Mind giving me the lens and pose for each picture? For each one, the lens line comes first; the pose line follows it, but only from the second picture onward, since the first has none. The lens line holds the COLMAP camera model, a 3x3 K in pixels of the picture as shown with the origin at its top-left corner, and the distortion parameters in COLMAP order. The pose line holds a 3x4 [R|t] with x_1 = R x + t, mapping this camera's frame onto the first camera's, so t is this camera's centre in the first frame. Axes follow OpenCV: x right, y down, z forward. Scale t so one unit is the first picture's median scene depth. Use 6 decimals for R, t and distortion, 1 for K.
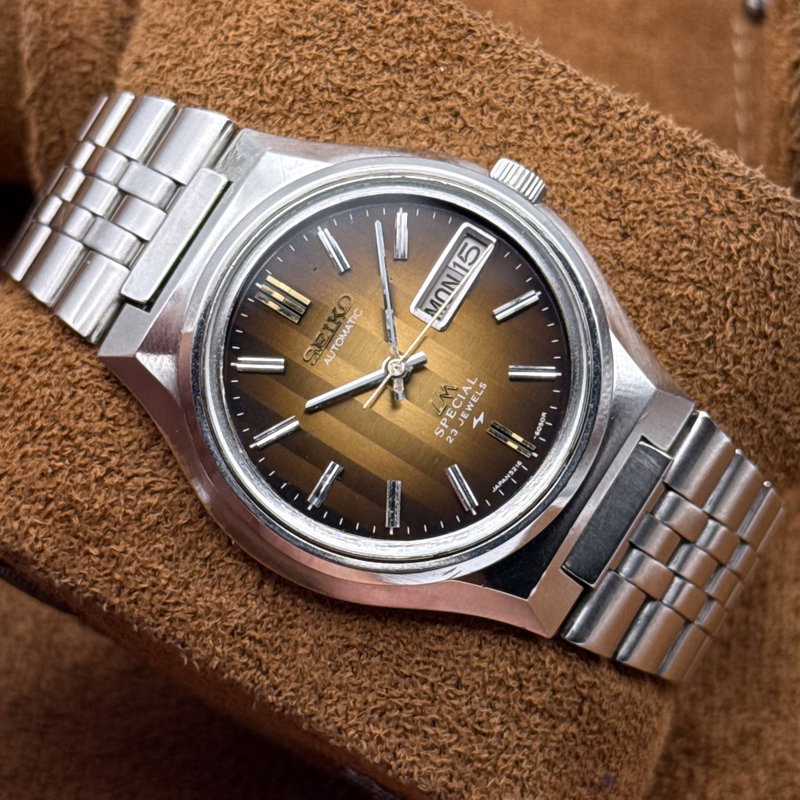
lens RADIAL K [[3099.4, 0, 400.0], [0, 3099.4, 400.0], [0, 0, 1]] dist [-0.190637, 1.014406]
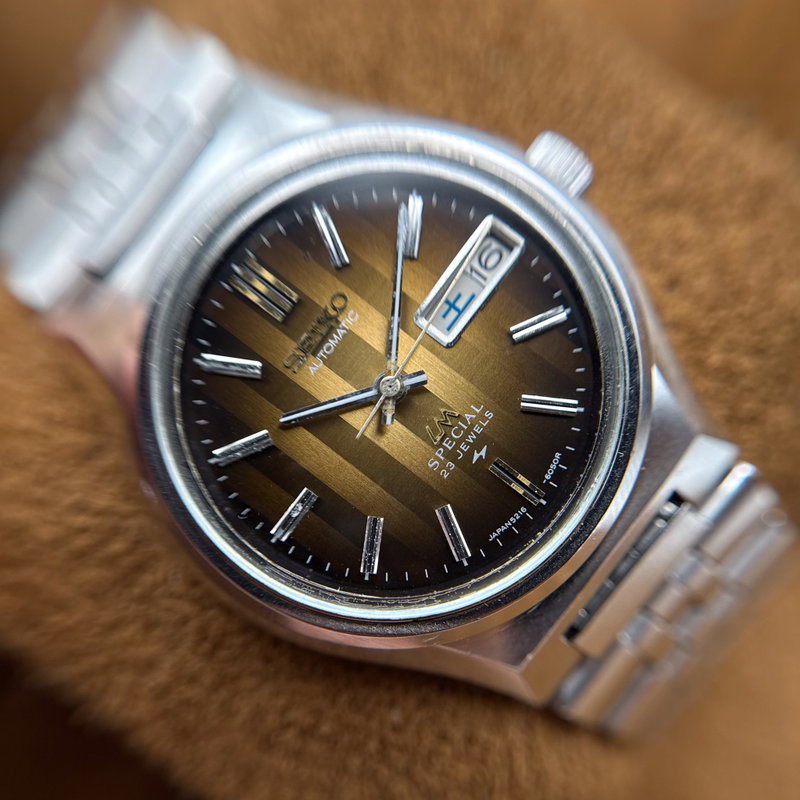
lens RADIAL K [[683.7, 0, 399.2], [0, 683.7, 418.5], [0, 0, 1]] dist [0.302115, -0.000088]
pose [[0.995666, 0.092550, -0.009197, 0.003664], [-0.090759, 0.988454, 0.121329, -0.024689], [0.020320, -0.119969, 0.992570, 0.809989]]
